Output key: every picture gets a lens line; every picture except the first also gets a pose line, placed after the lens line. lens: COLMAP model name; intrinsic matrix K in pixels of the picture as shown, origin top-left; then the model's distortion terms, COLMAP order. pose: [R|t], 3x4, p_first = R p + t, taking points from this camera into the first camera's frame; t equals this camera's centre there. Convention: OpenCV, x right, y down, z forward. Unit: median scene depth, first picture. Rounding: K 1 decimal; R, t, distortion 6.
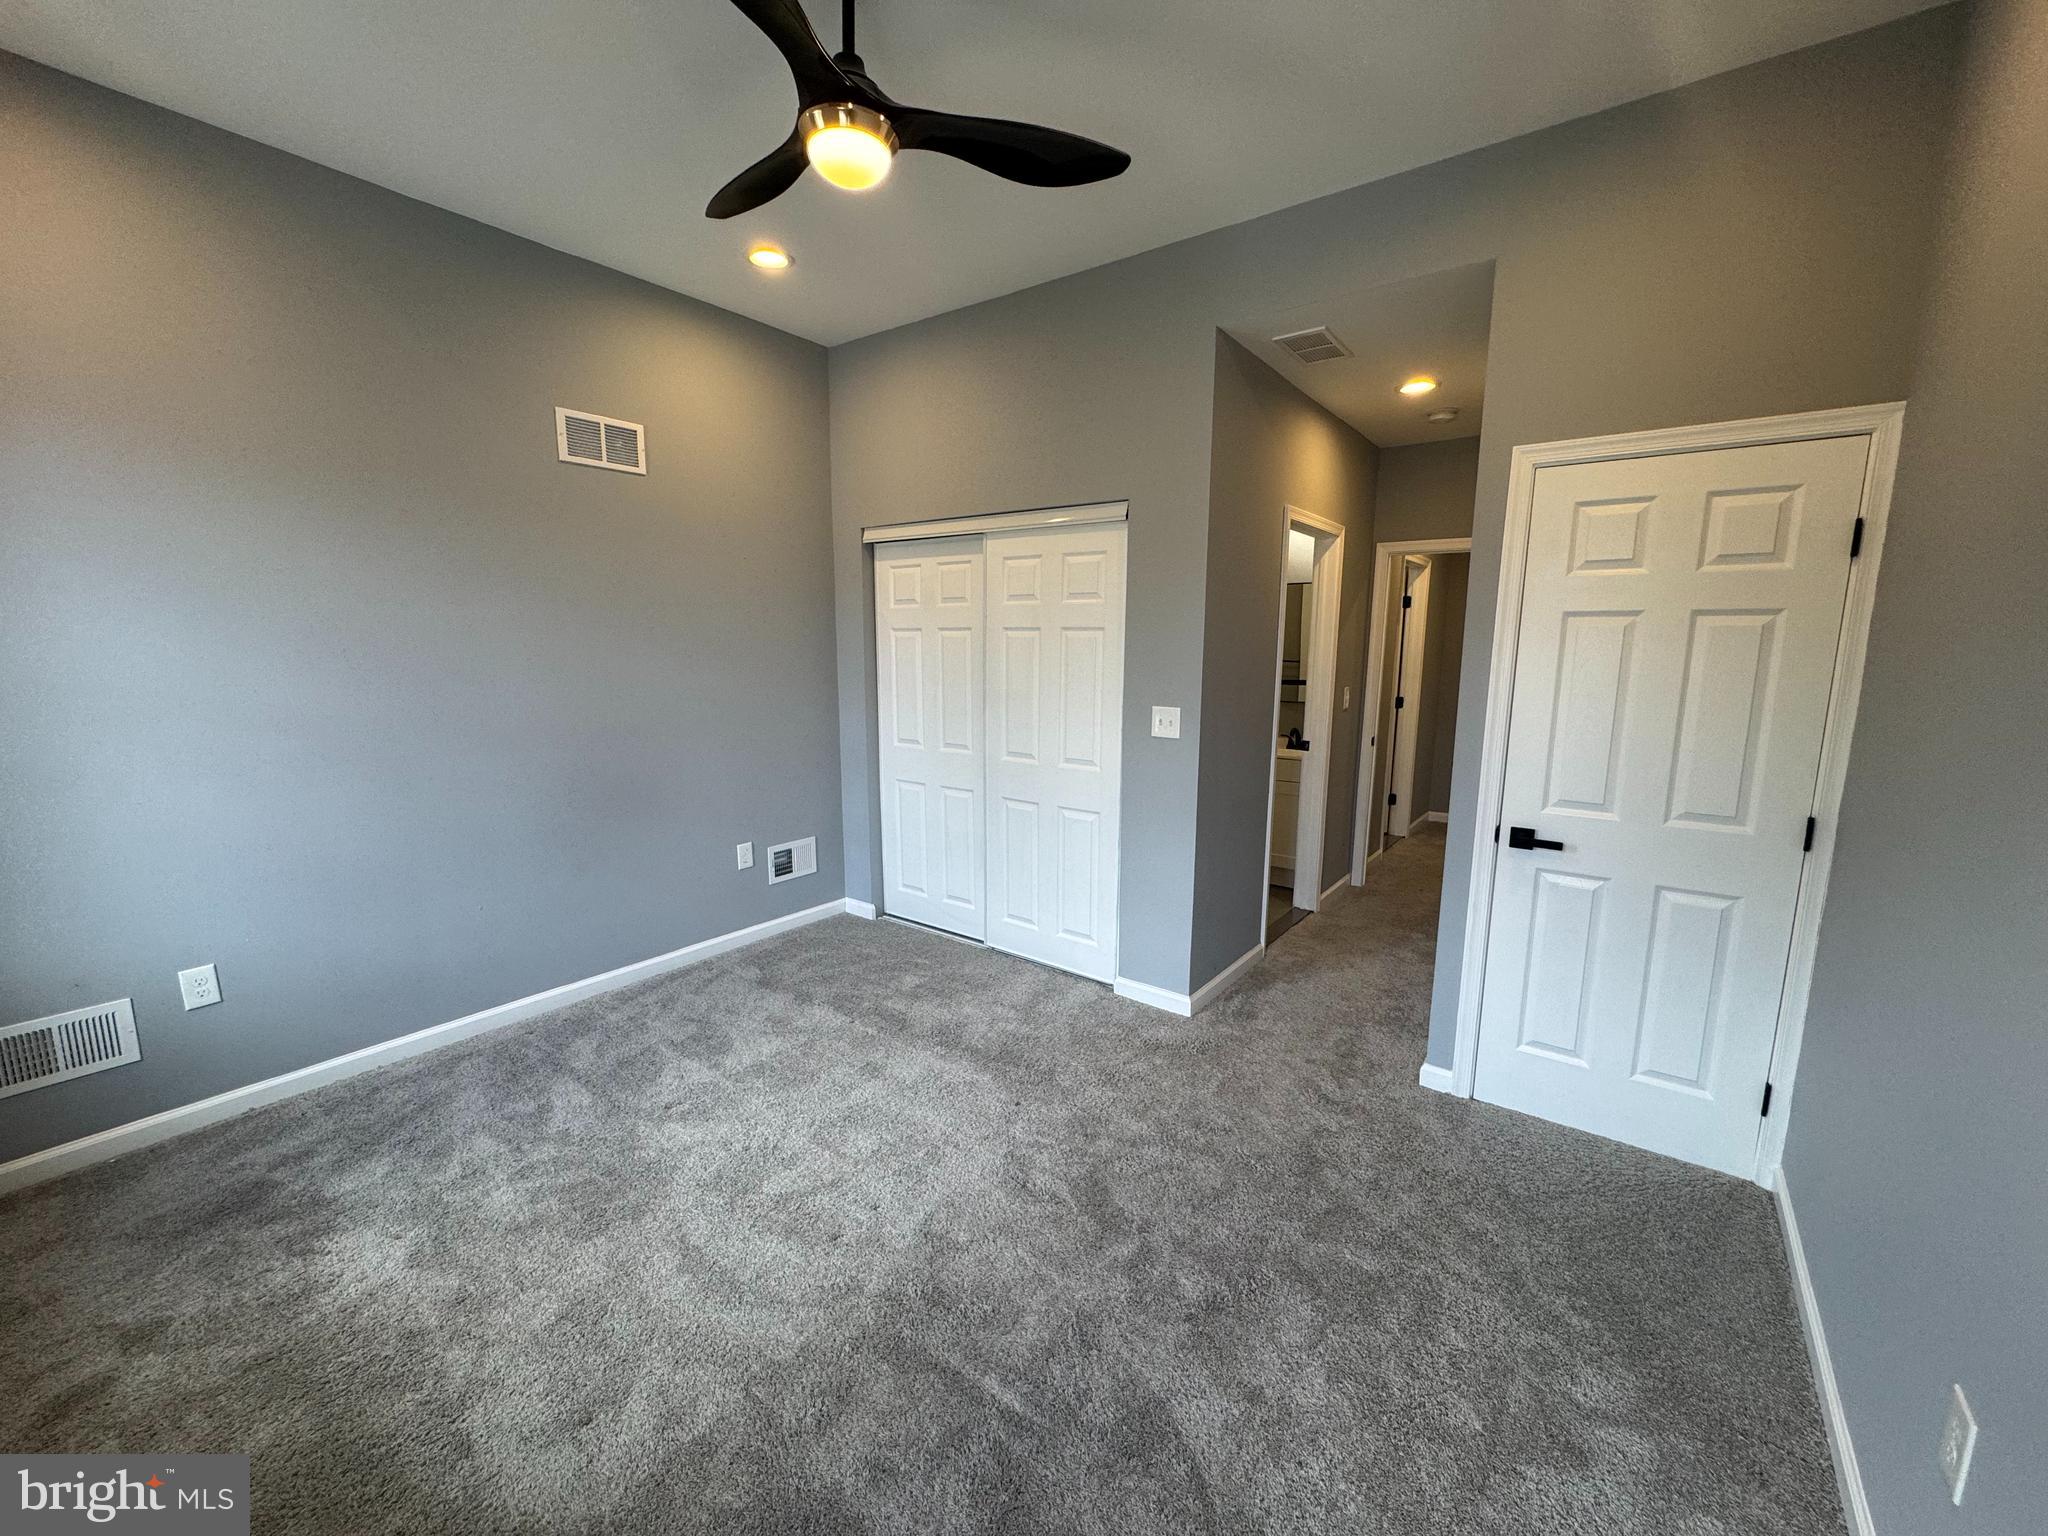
lens RADIAL K [[817.0, 0, 1027.4], [0, 817.0, 760.6], [0, 0, 1]] dist [-0.000165, 0.000056]
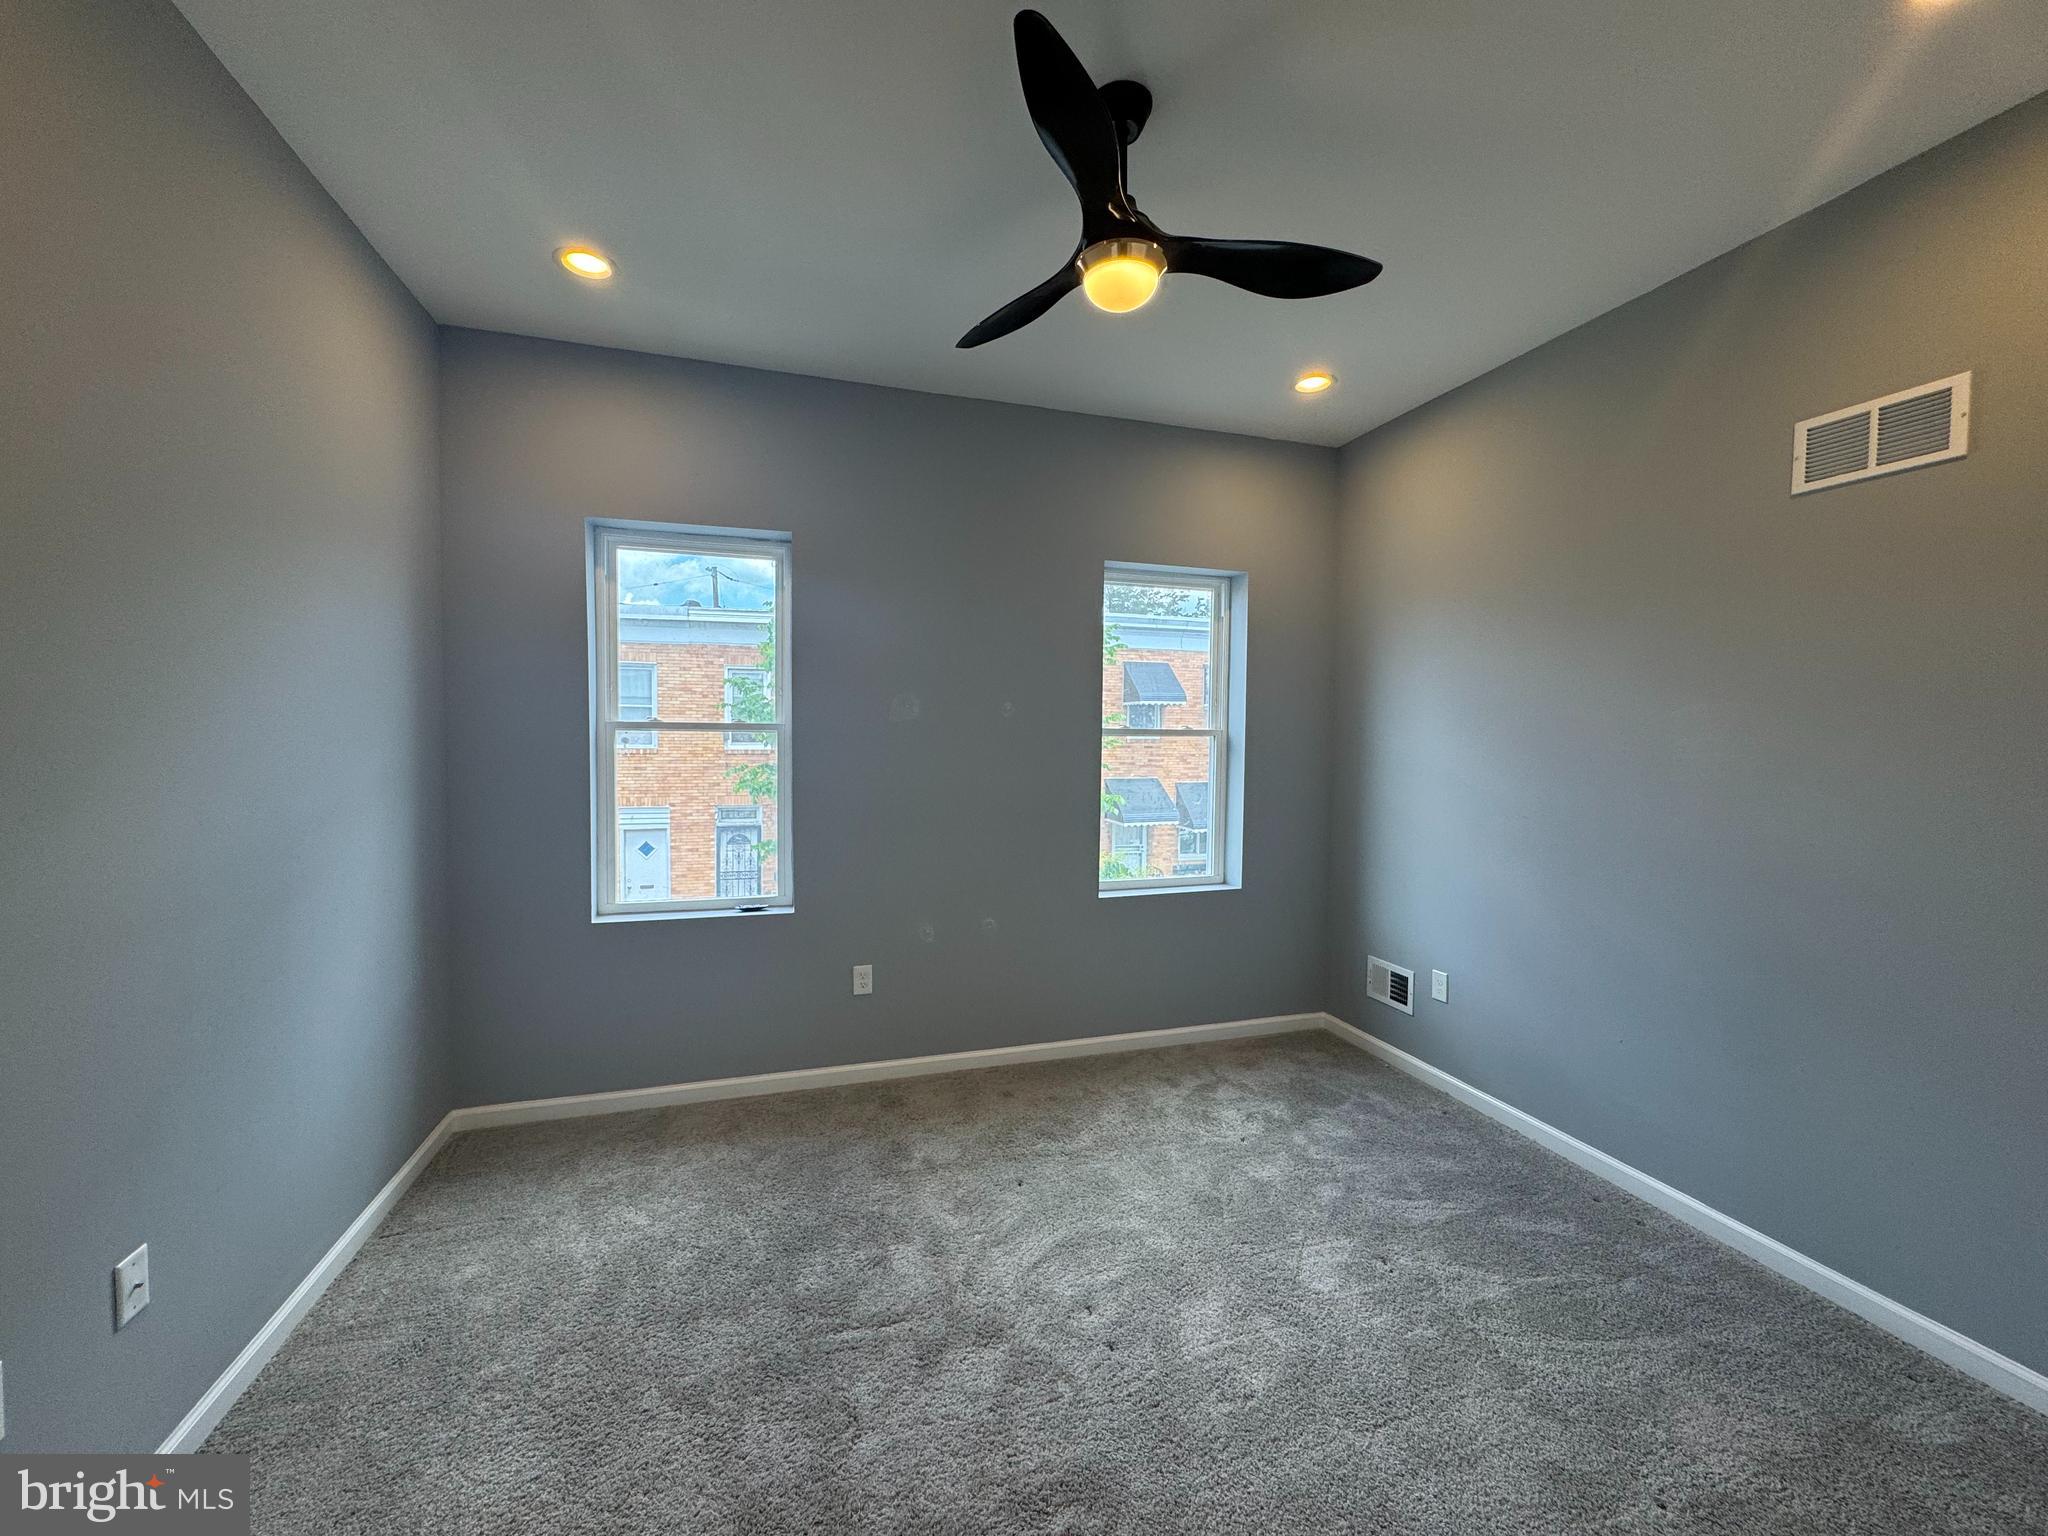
lens RADIAL K [[817.0, 0, 1027.4], [0, 817.0, 760.6], [0, 0, 1]] dist [-0.000165, 0.000056]
pose [[-0.592181, 0.014532, -0.805674, 0.383709], [-0.131859, 0.984613, 0.114677, -0.123564], [0.794944, 0.174145, -0.581152, 0.865118]]
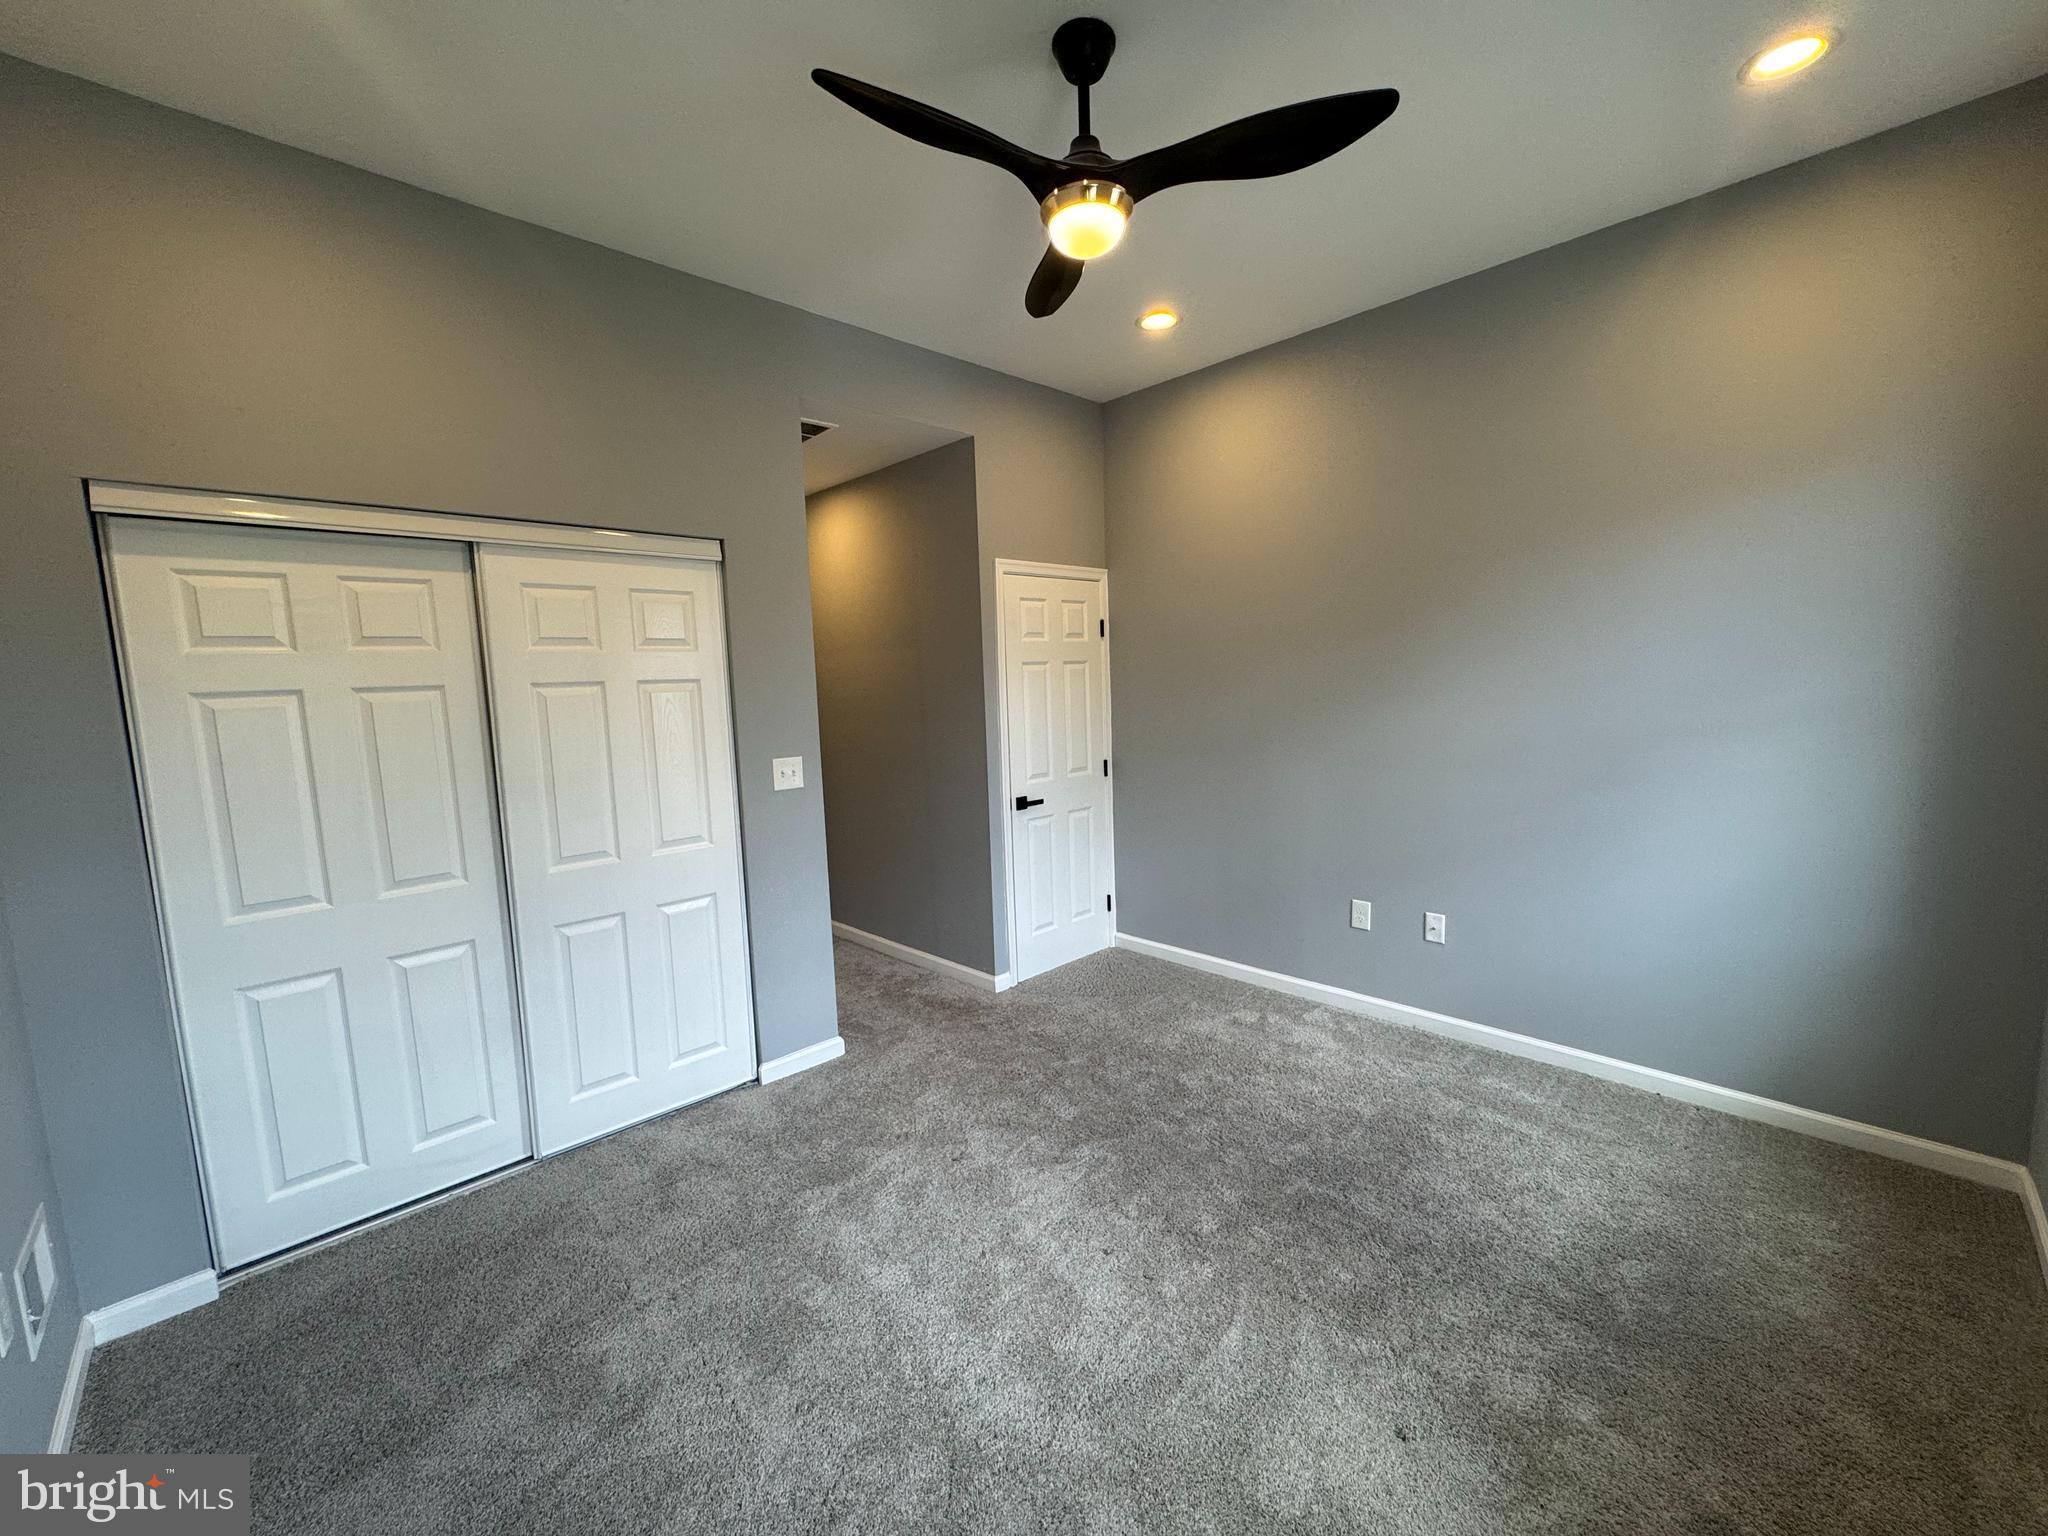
lens RADIAL K [[823.3, 0, 1024.0], [0, 823.3, 768.0], [0, 0, 1]] dist [0.001358, 0.000204]
pose [[0.159329, -0.115256, 0.980475, -0.731437], [0.186174, 0.978849, 0.084812, -0.081907], [-0.969512, 0.169026, 0.177416, 0.535575]]
